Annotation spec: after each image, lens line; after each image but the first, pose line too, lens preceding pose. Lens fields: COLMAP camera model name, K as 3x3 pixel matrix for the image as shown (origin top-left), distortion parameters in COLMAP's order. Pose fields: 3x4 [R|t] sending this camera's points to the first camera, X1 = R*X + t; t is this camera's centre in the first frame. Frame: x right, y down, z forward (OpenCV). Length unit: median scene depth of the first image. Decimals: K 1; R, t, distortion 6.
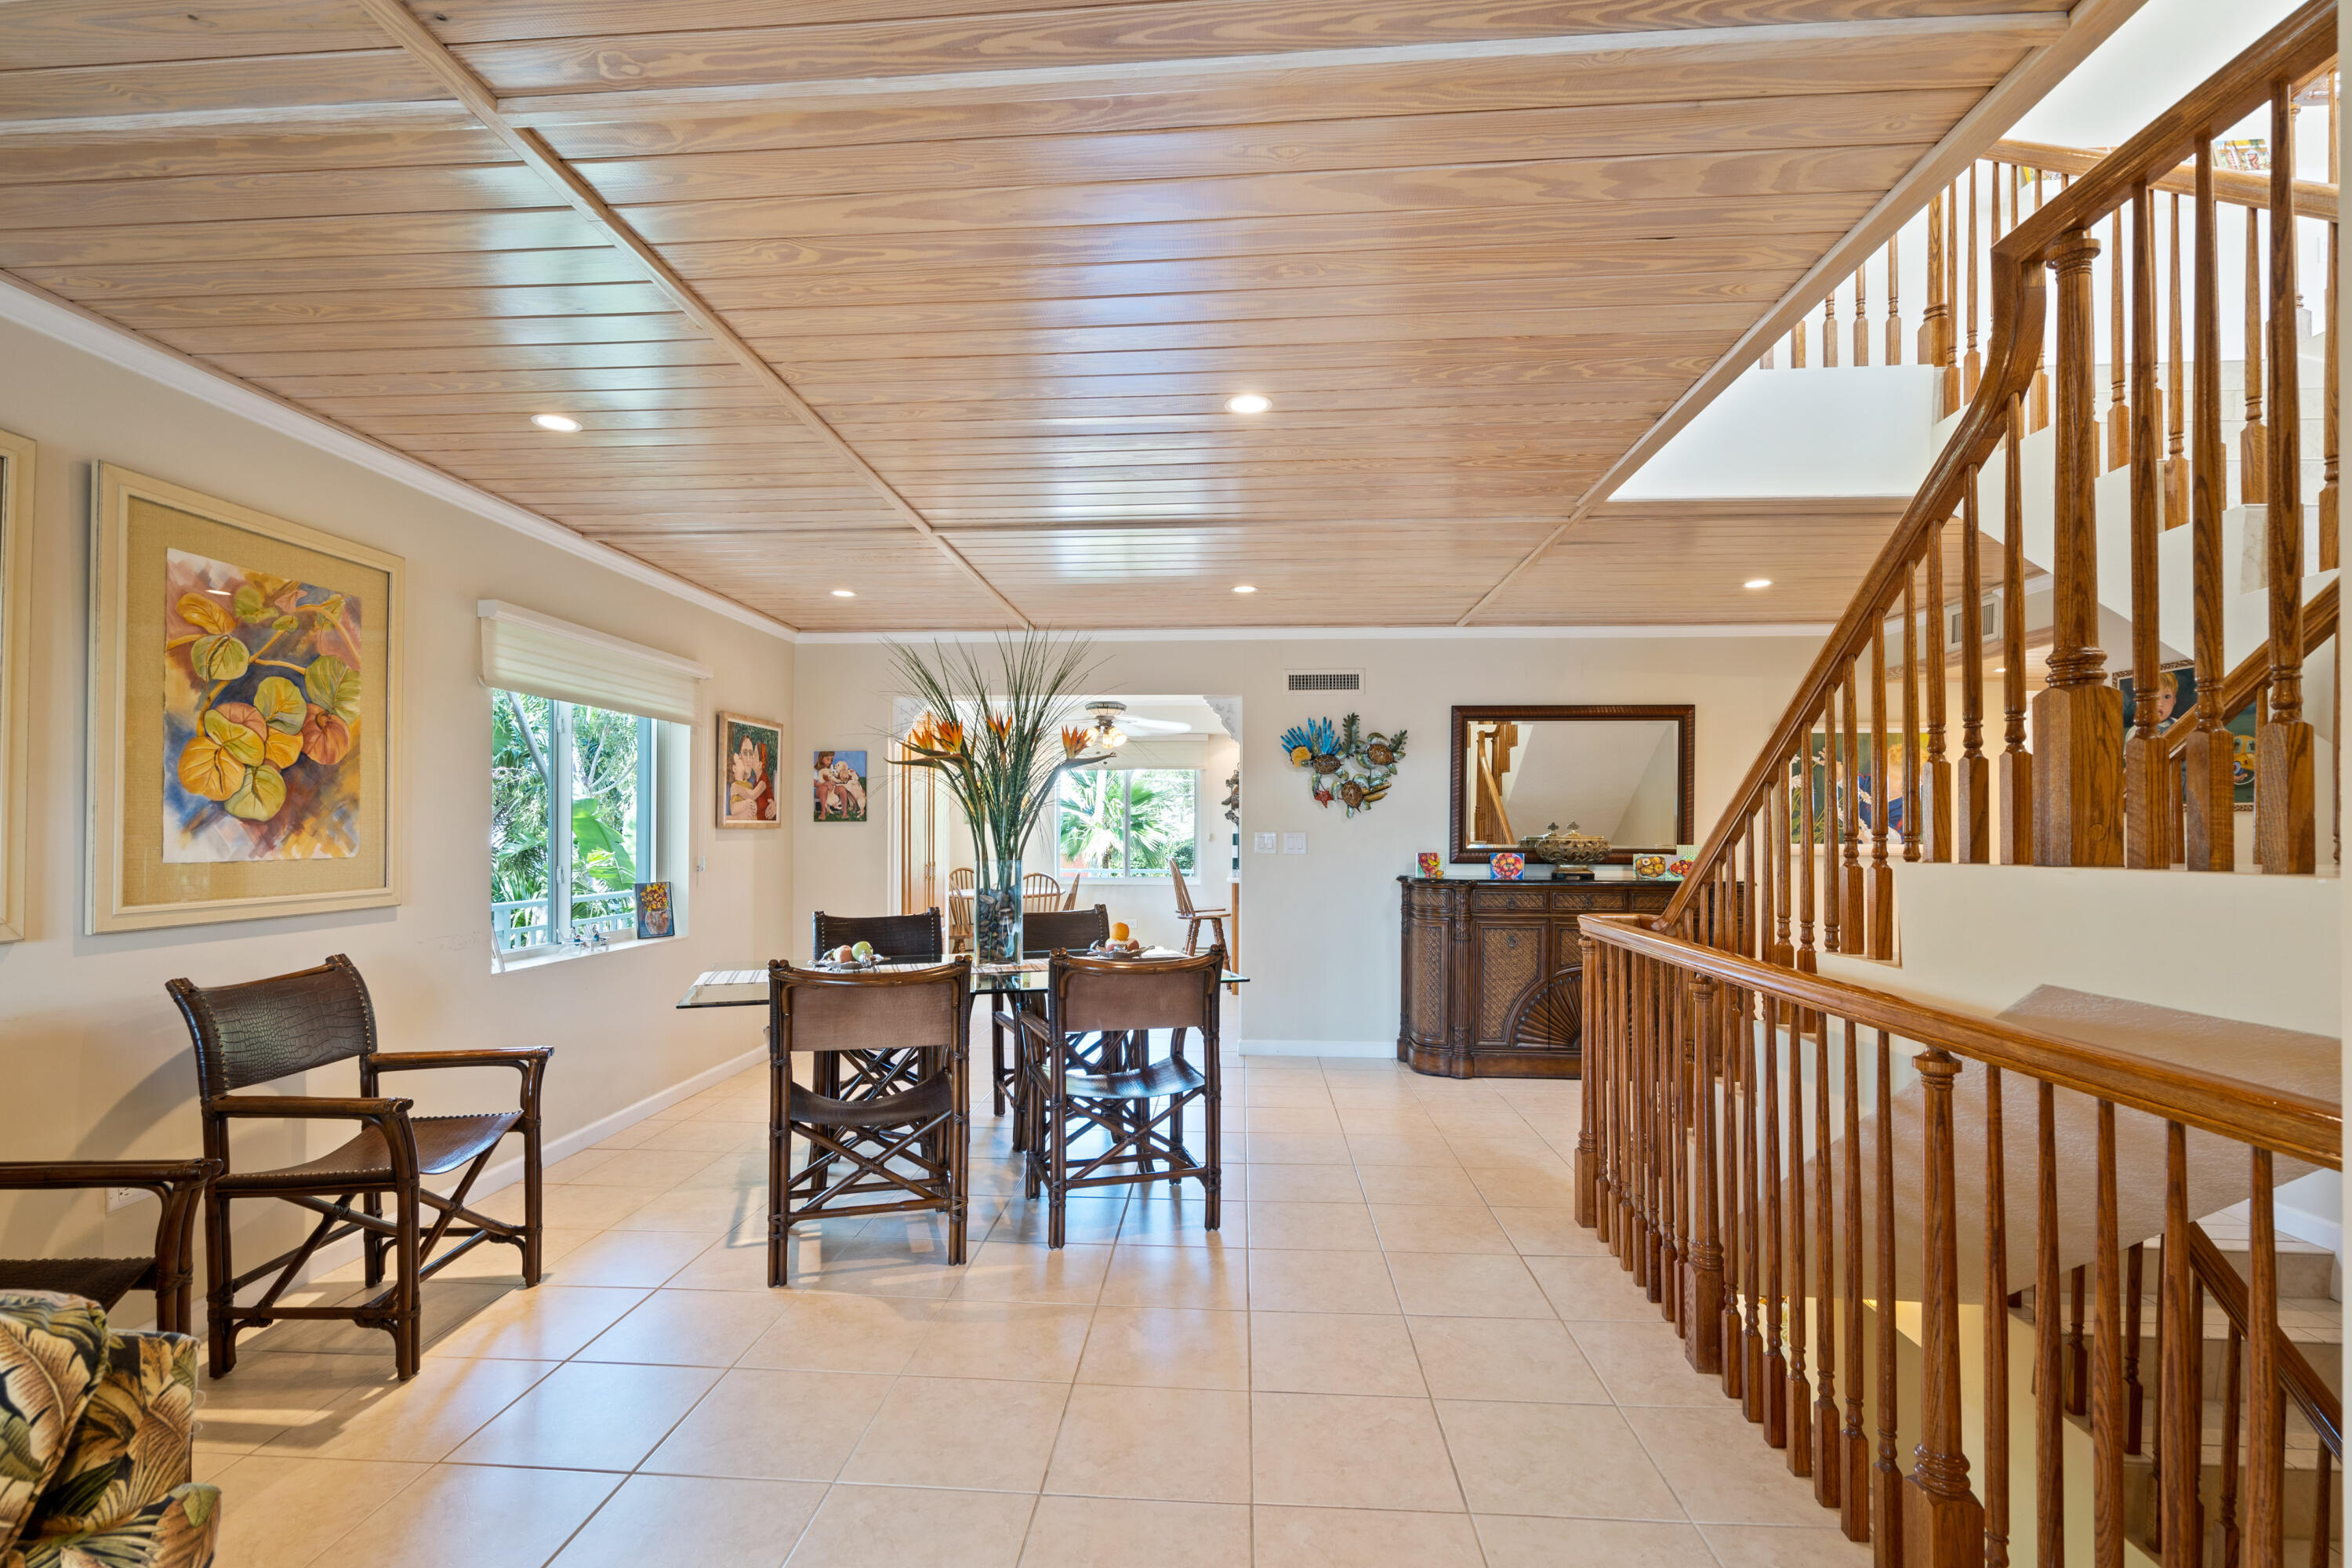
lens RADIAL K [[1063.9, 0, 1171.2], [0, 1063.9, 832.9], [0, 0, 1]] dist [0.001068, 0.000167]
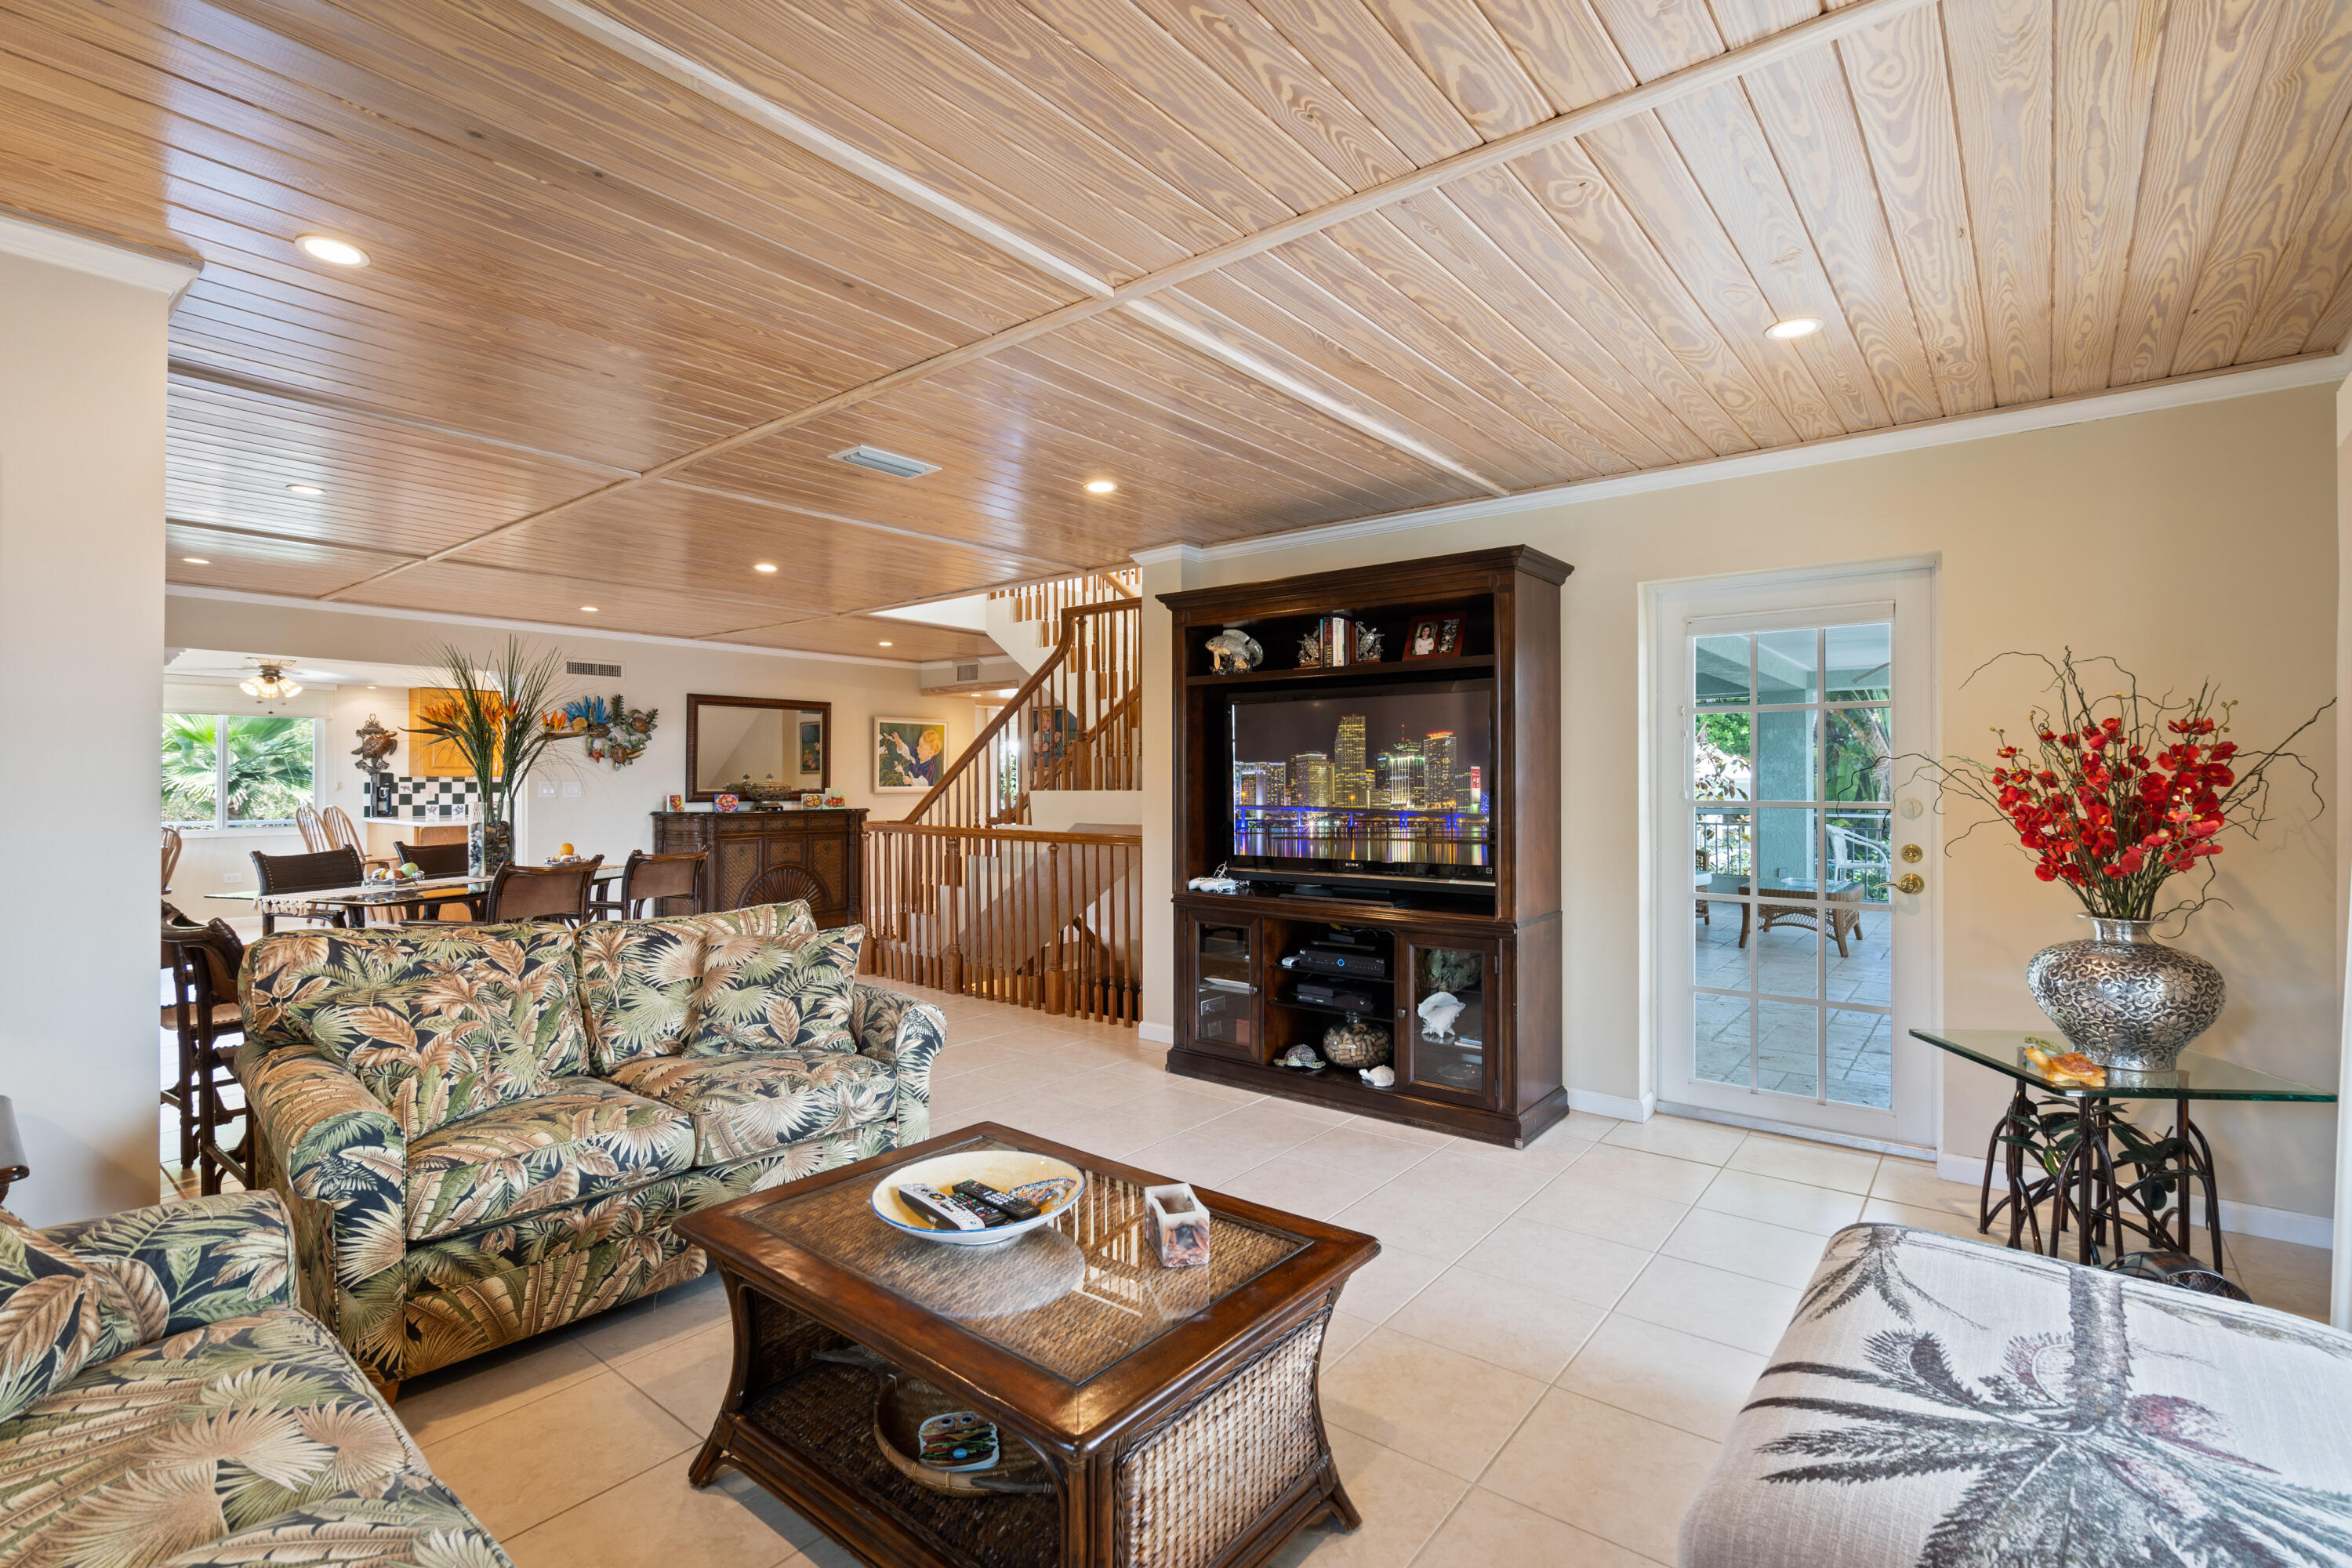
lens RADIAL K [[1060.9, 0, 1164.7], [0, 1060.9, 776.7], [0, 0, 1]] dist [-0.001980, 0.000192]
pose [[0.579311, -0.000410, 0.815106, -0.547338], [0.002607, 0.999996, -0.001349, -0.002521], [-0.815102, 0.002907, 0.579310, -0.375273]]
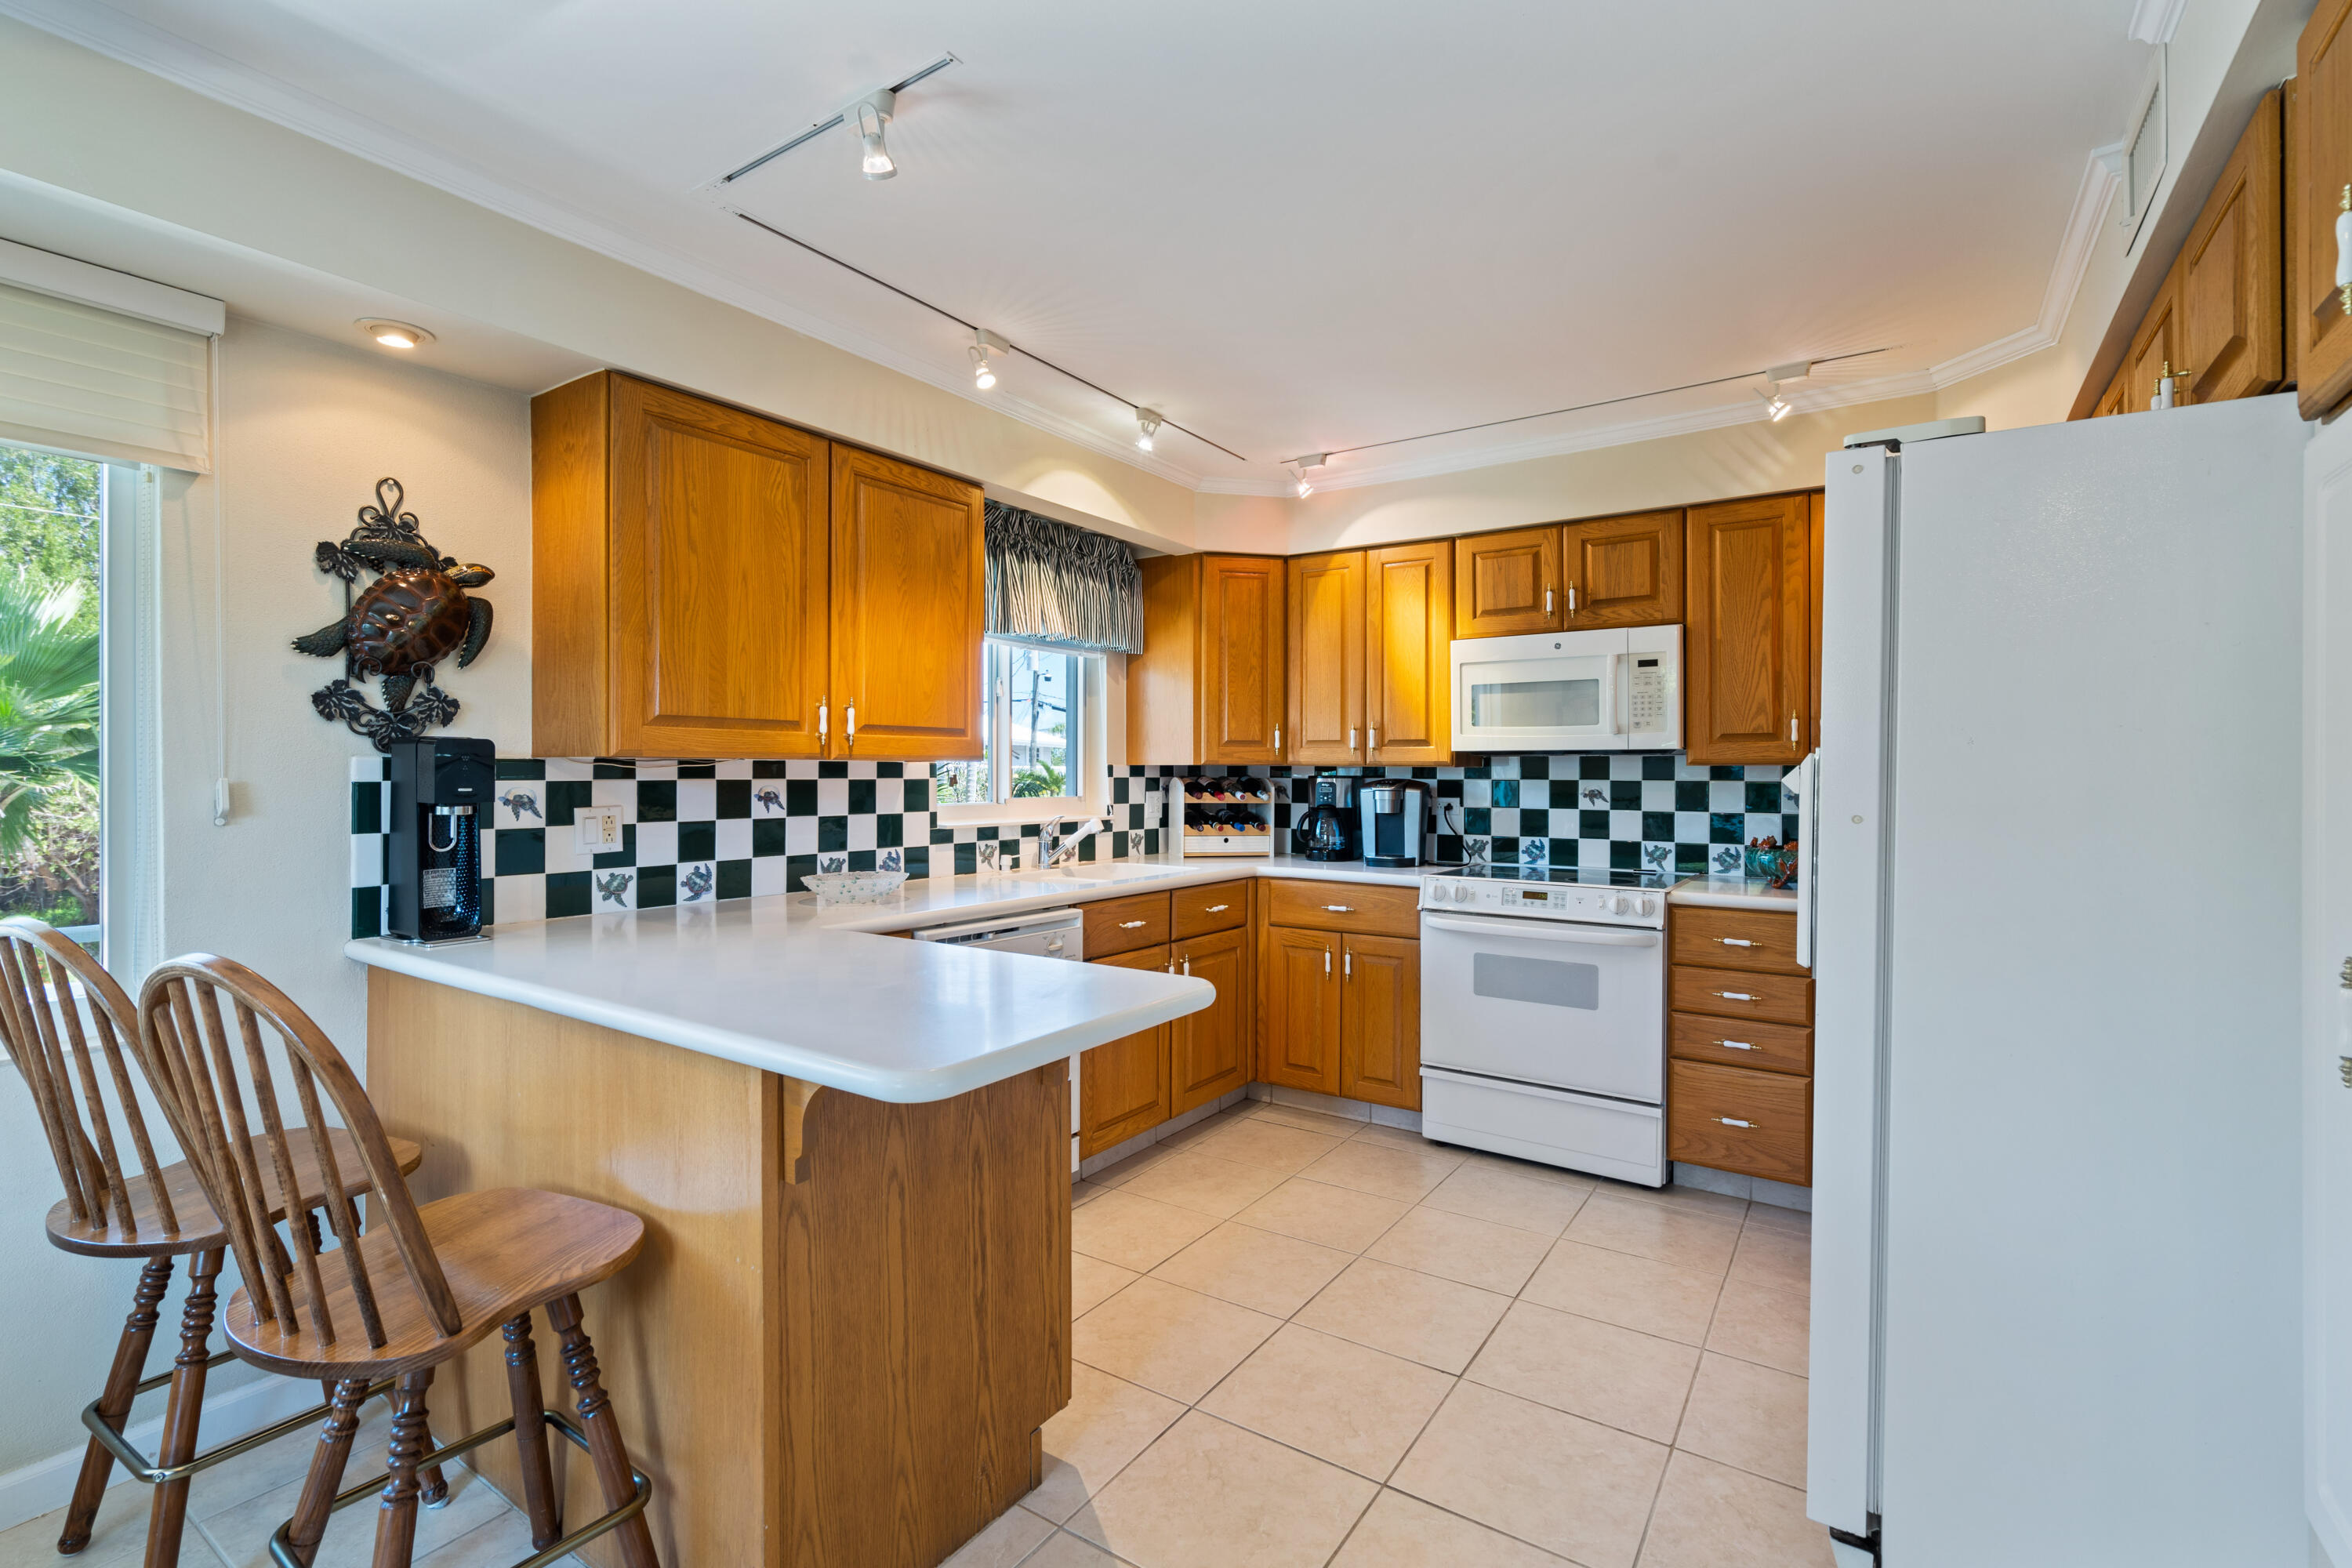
lens RADIAL K [[1060.9, 0, 1164.7], [0, 1060.9, 776.7], [0, 0, 1]] dist [-0.001980, 0.000192]
pose [[0.508568, -0.005979, 0.861001, -0.083487], [0.000700, 0.999978, 0.006531, -0.003317], [-0.861021, -0.002719, 0.508561, 1.215665]]
